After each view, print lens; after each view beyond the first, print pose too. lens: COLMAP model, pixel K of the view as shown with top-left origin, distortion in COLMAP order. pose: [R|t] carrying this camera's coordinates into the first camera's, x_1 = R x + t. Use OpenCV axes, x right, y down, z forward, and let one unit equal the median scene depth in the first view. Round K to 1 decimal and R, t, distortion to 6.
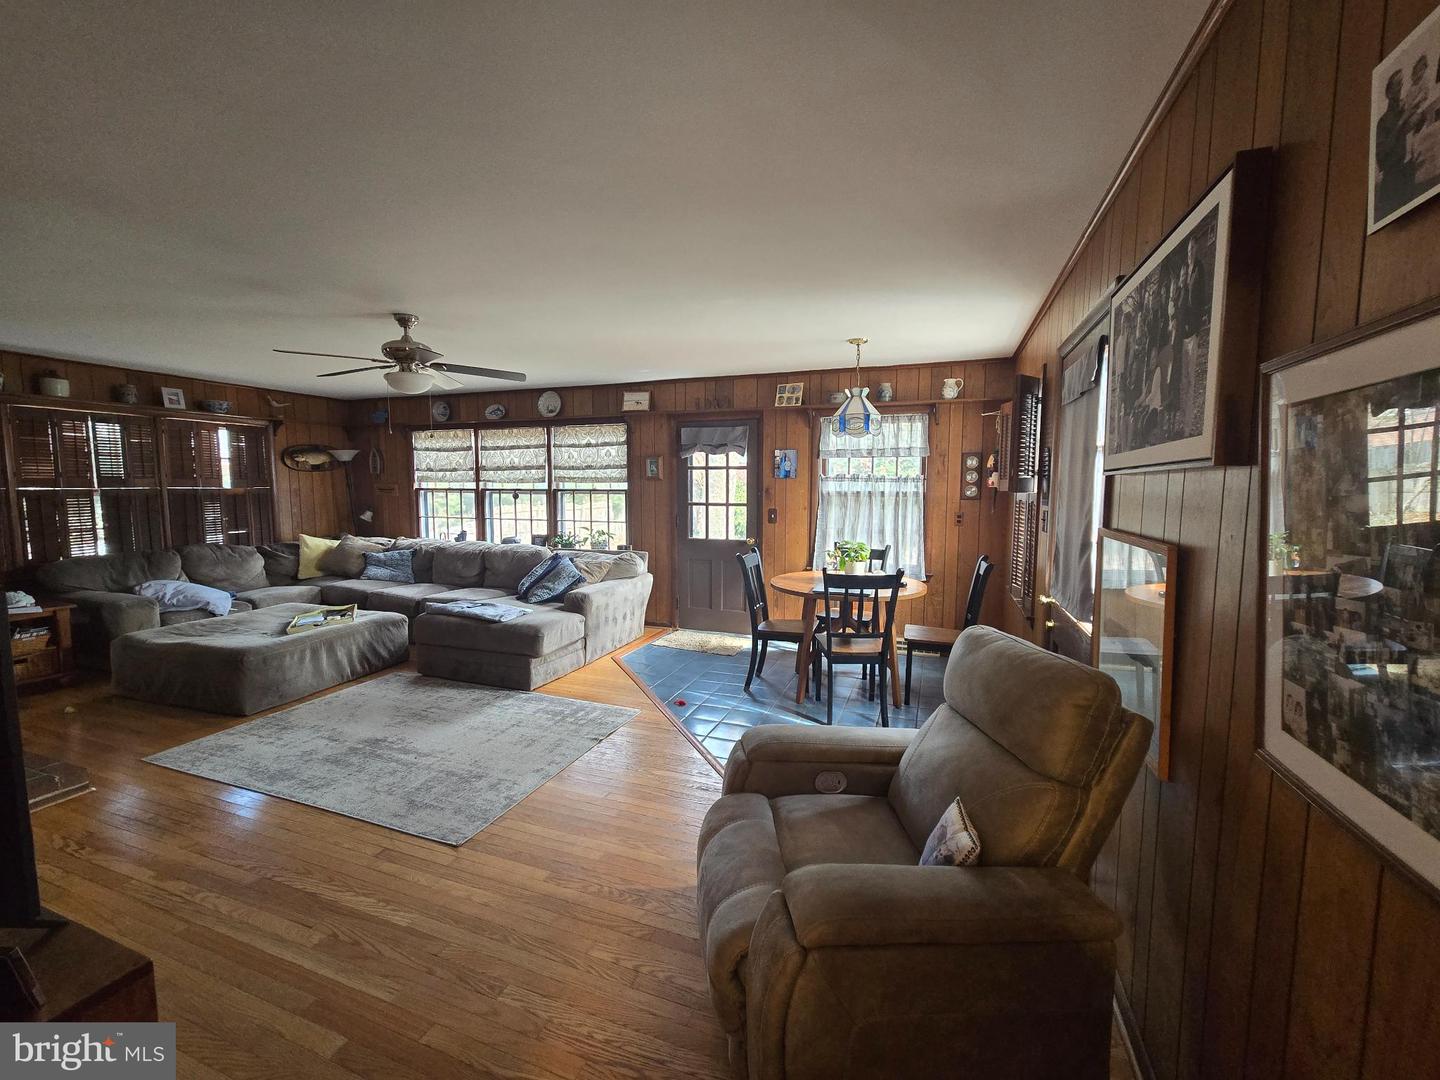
lens RADIAL K [[591.0, 0, 720.7], [0, 591.0, 543.4], [0, 0, 1]] dist [-0.001229, 0.002001]
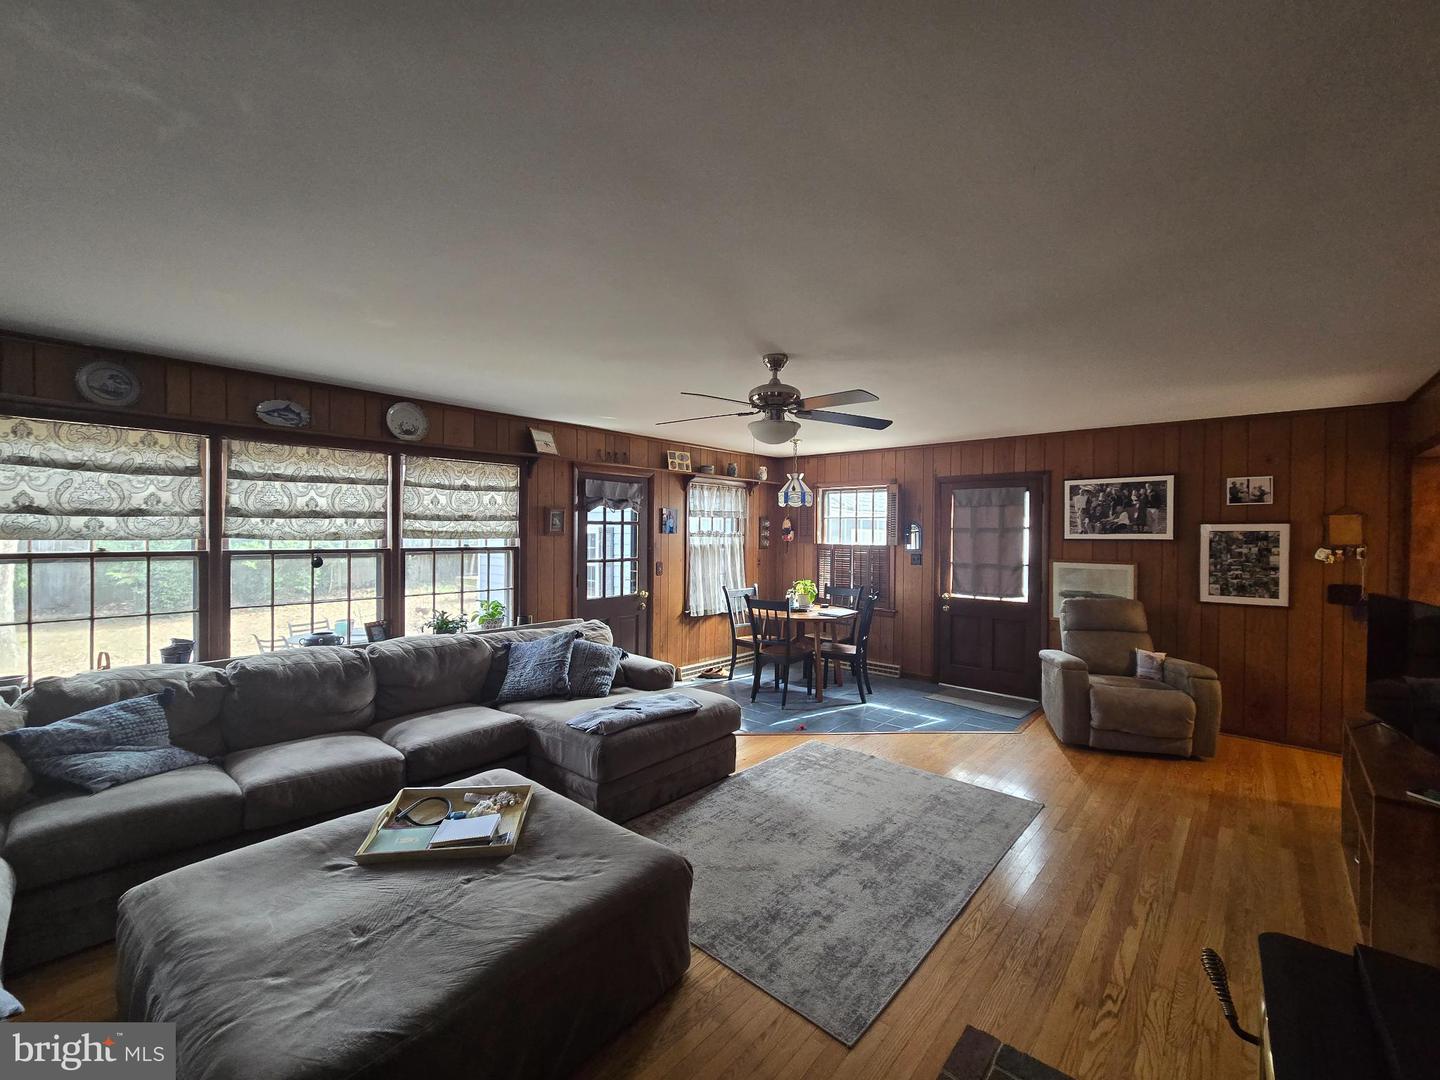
lens RADIAL K [[591.0, 0, 725.4], [0, 591.0, 541.8], [0, 0, 1]] dist [-0.001229, 0.002001]
pose [[0.367577, -0.014383, 0.929882, -0.801500], [0.085855, 0.996135, -0.018530, -0.059517], [-0.926022, 0.086646, 0.367391, 0.448117]]
